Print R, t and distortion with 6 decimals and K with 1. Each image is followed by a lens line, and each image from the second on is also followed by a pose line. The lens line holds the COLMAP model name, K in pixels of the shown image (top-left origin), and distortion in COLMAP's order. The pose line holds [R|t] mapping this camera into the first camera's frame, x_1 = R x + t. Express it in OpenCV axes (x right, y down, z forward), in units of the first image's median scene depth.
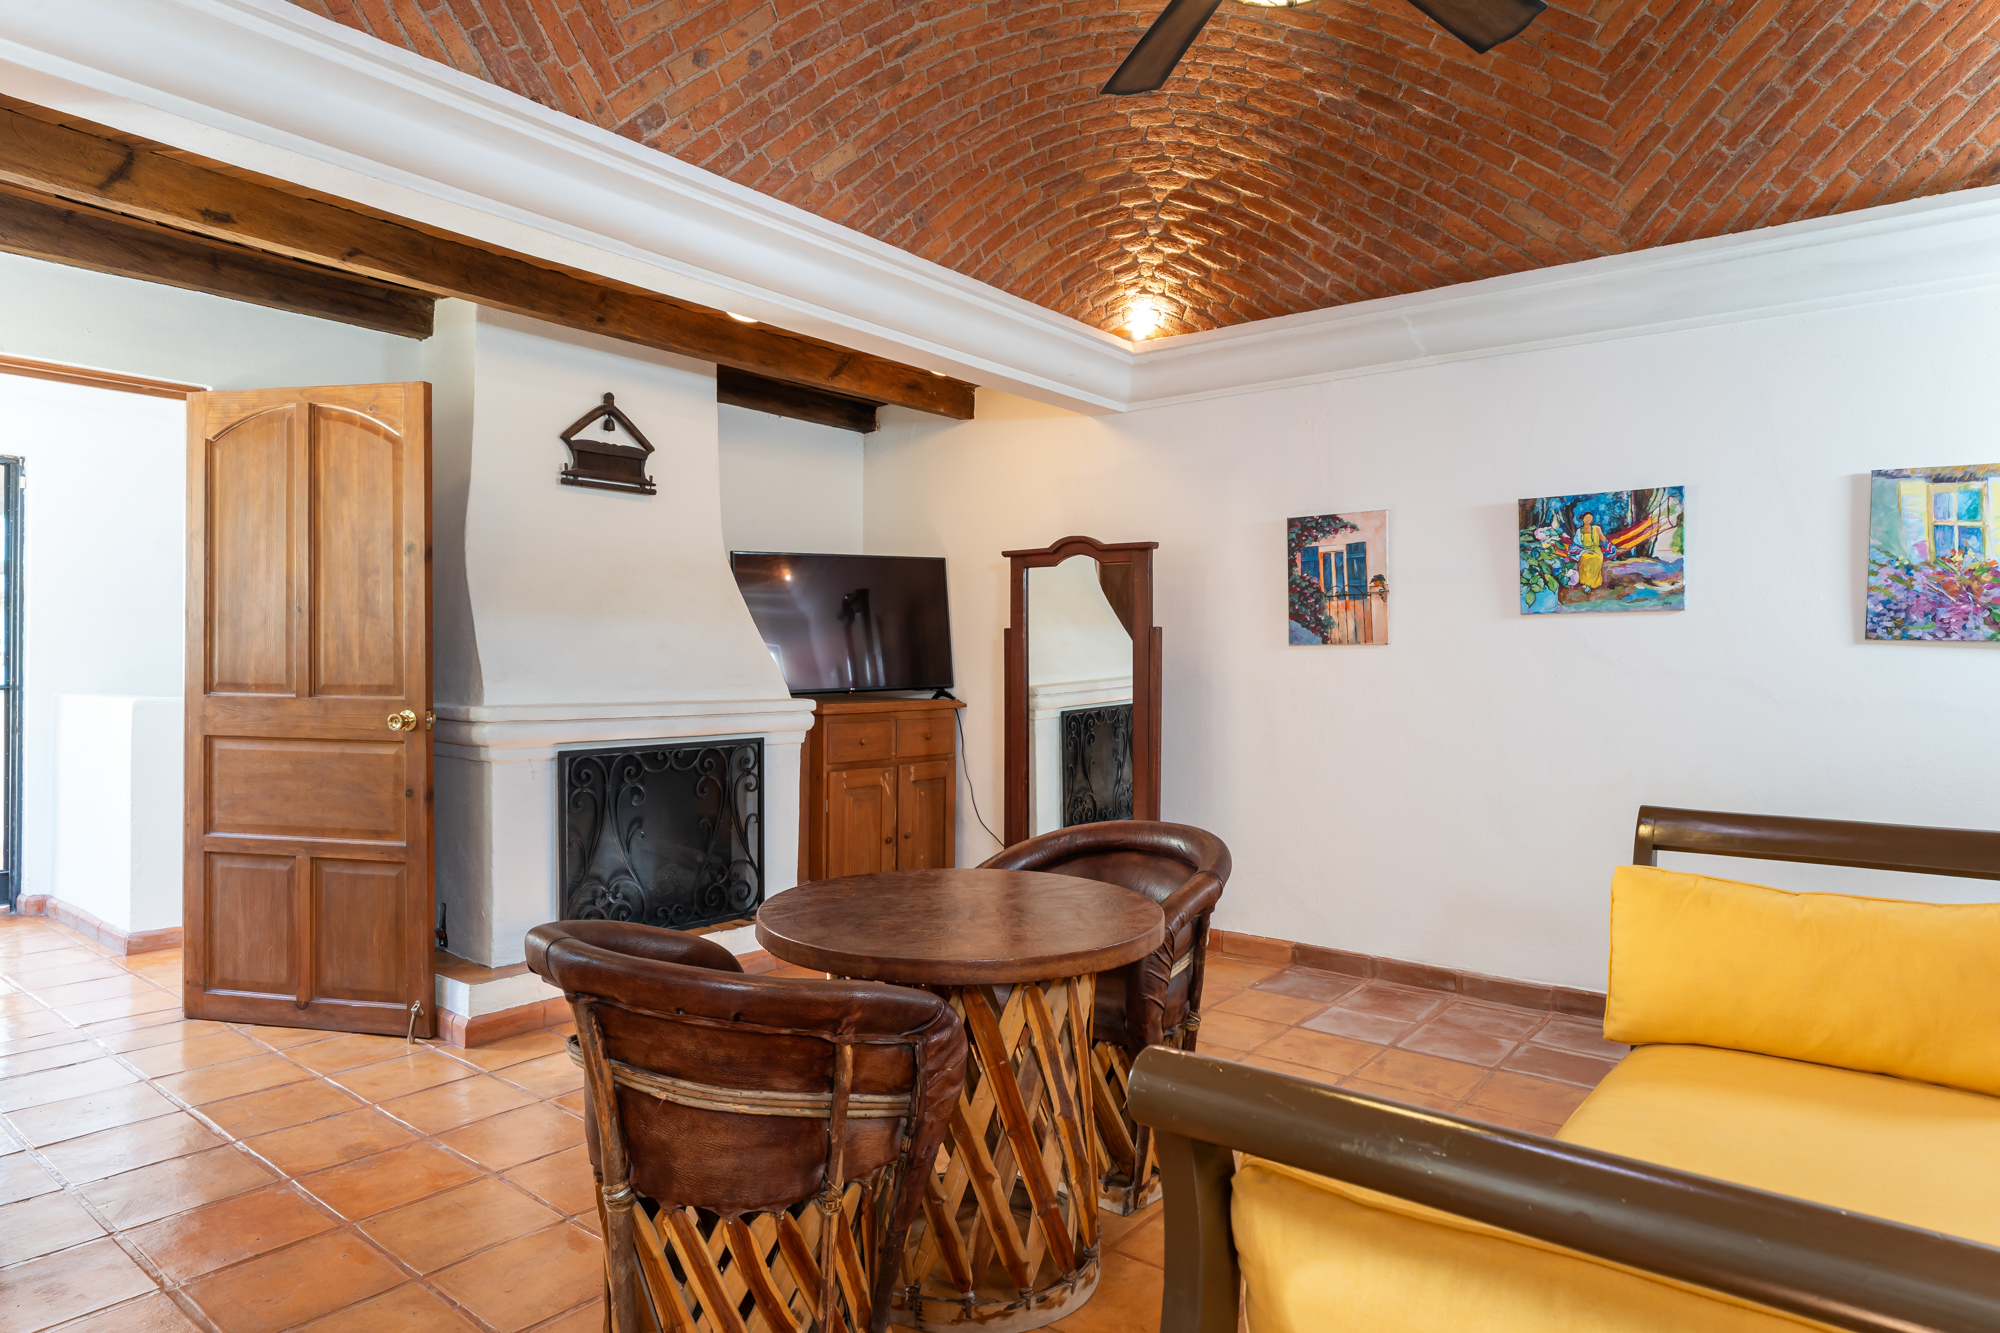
lens RADIAL K [[1155.4, 0, 1002.0], [0, 1155.4, 669.0], [0, 0, 1]] dist [-0.006675, 0.000022]
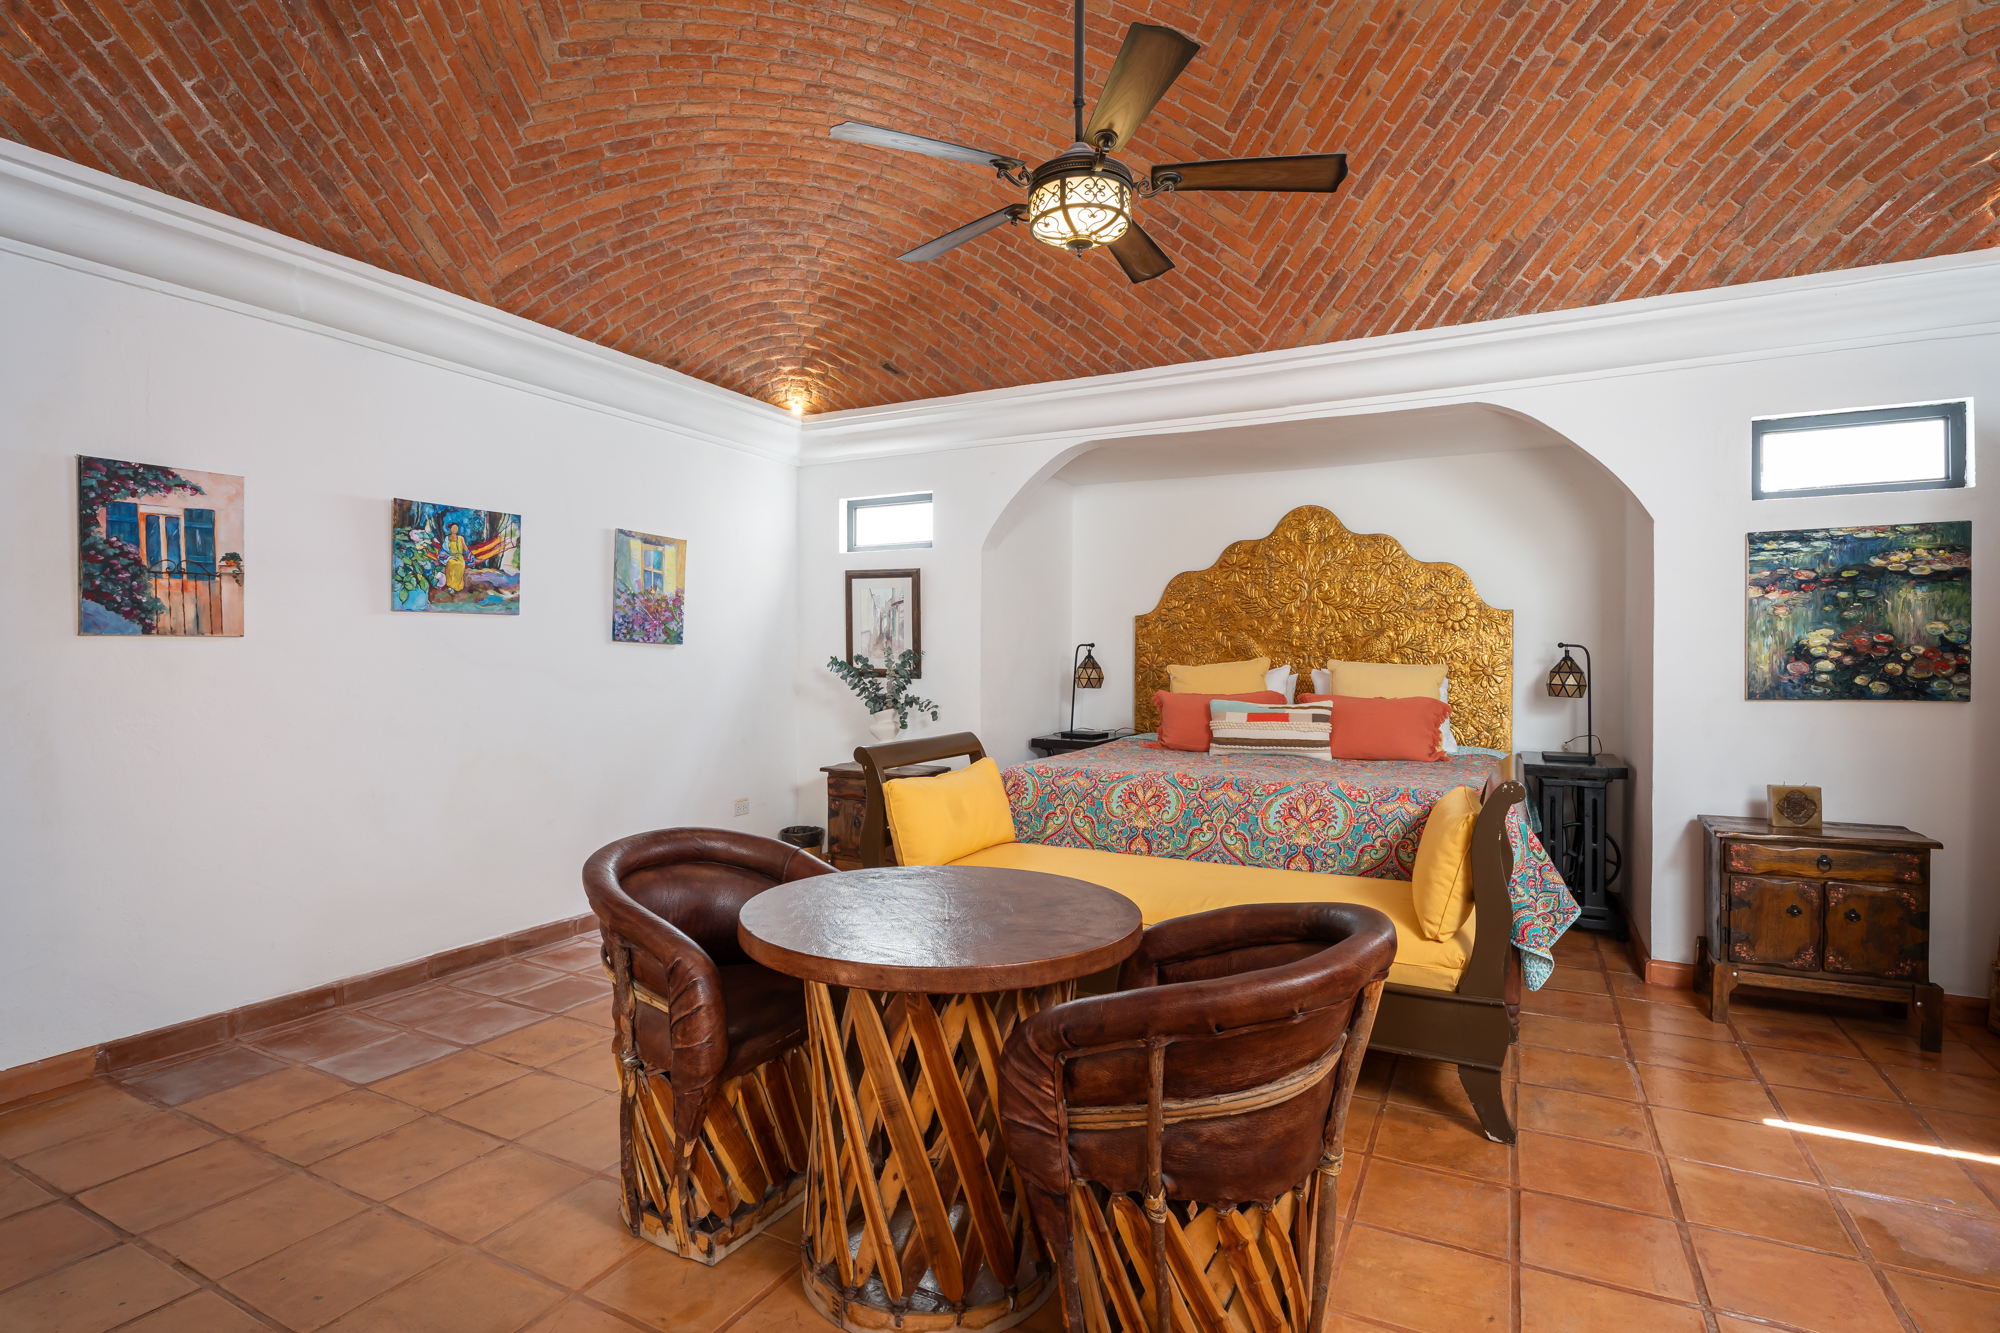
lens RADIAL K [[999.0, 0, 993.7], [0, 999.0, 666.5], [0, 0, 1]] dist [-0.004055, 0.000024]
pose [[-0.186120, -0.018265, 0.982357, -0.536242], [0.000384, 0.999826, 0.018663, -0.014298], [-0.982527, 0.003851, -0.186080, 0.658174]]
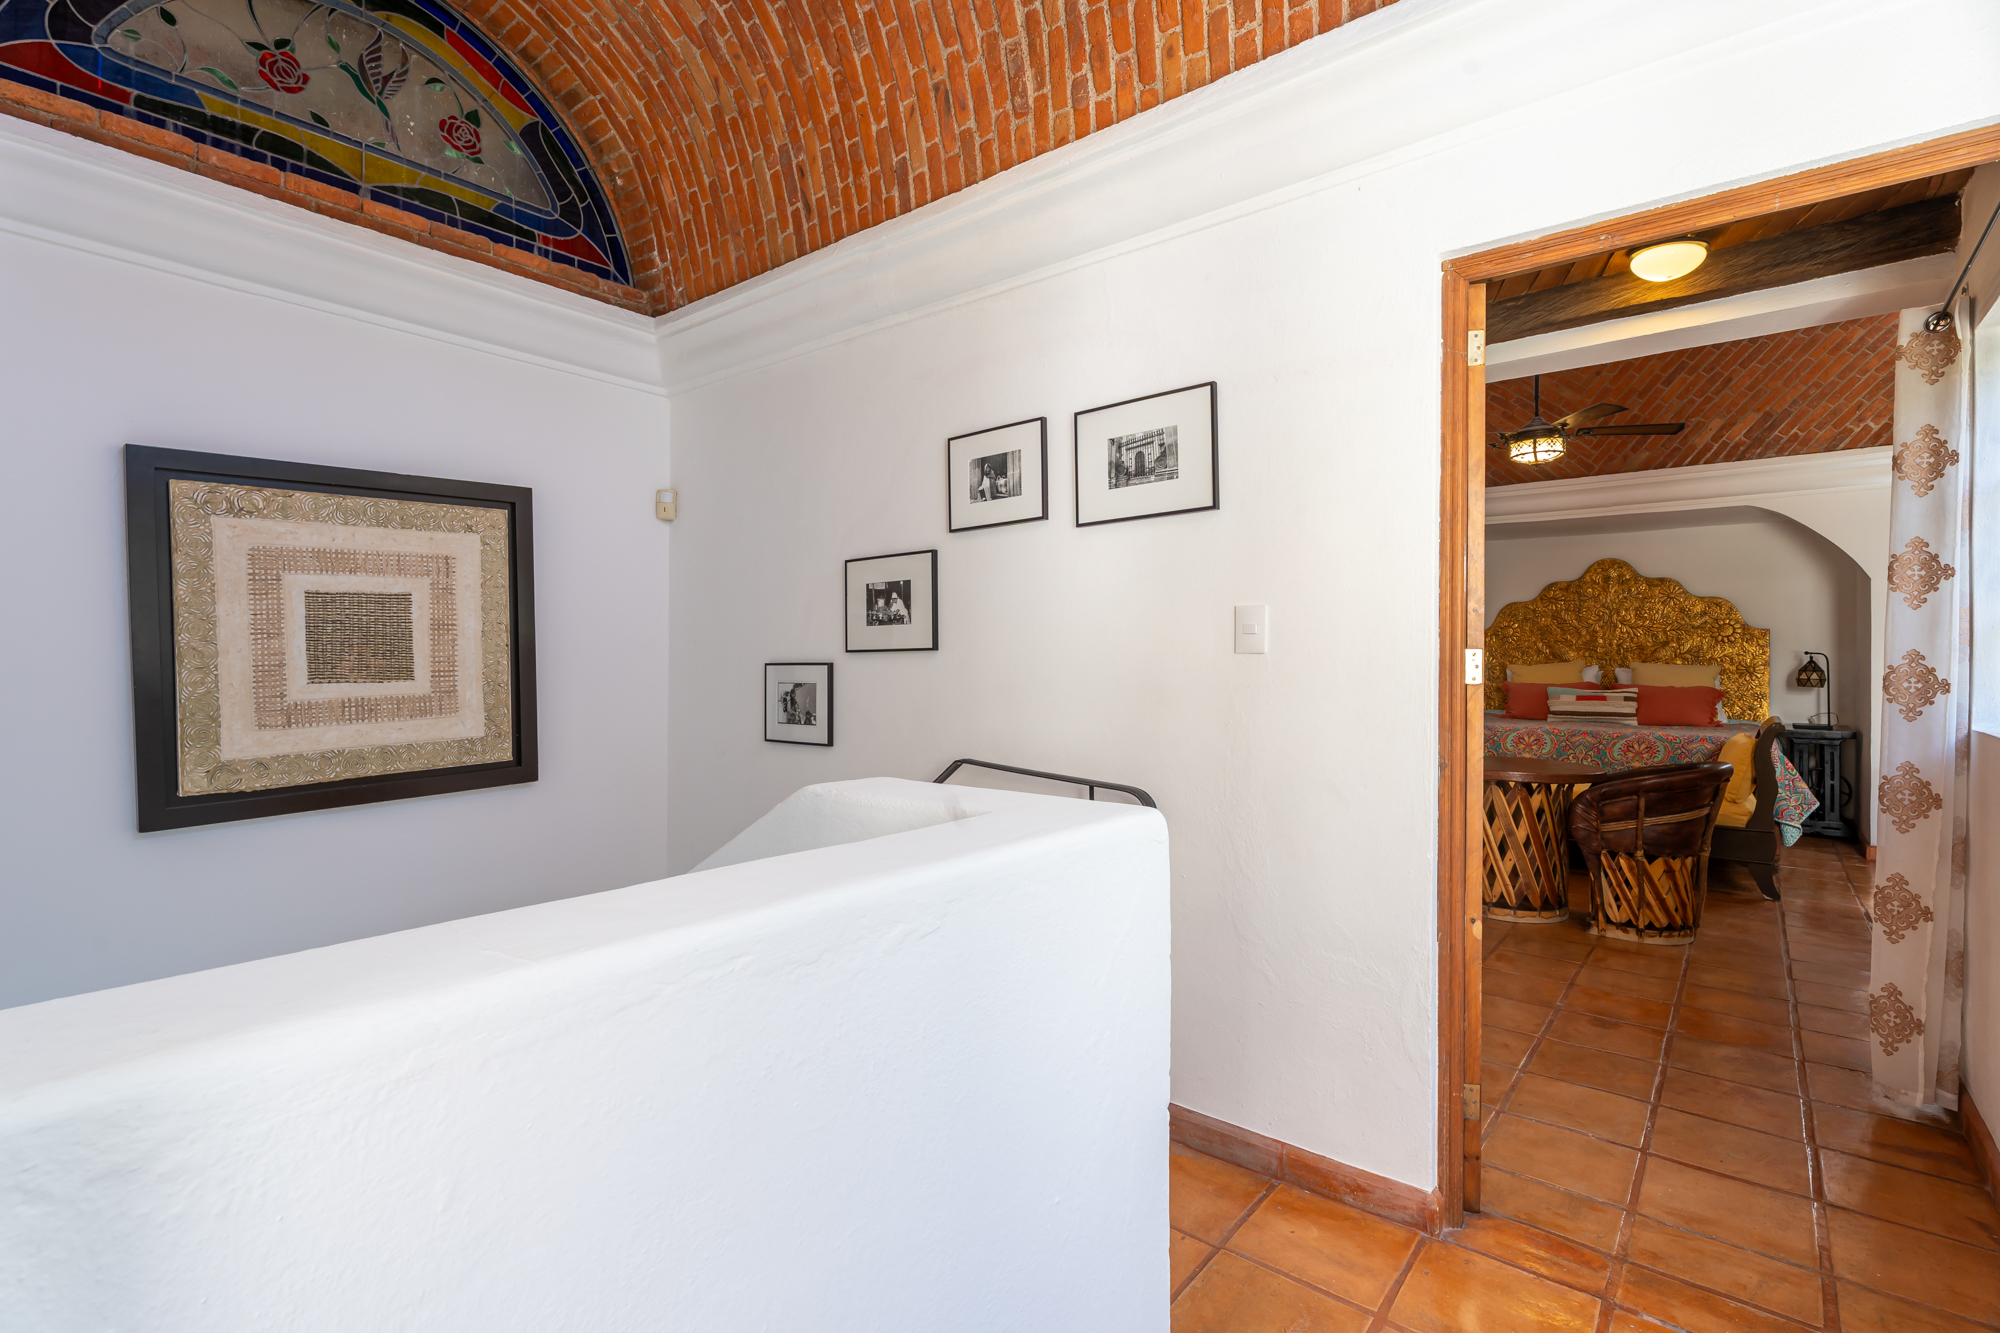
lens RADIAL K [[911.4, 0, 1005.6], [0, 911.4, 652.3], [0, 0, 1]] dist [0.001924, -0.001016]
pose [[0.019374, -0.005629, 0.999796, -1.419718], [-0.000517, 0.999984, 0.005640, -0.031751], [-0.999812, -0.000626, 0.019371, 1.397201]]
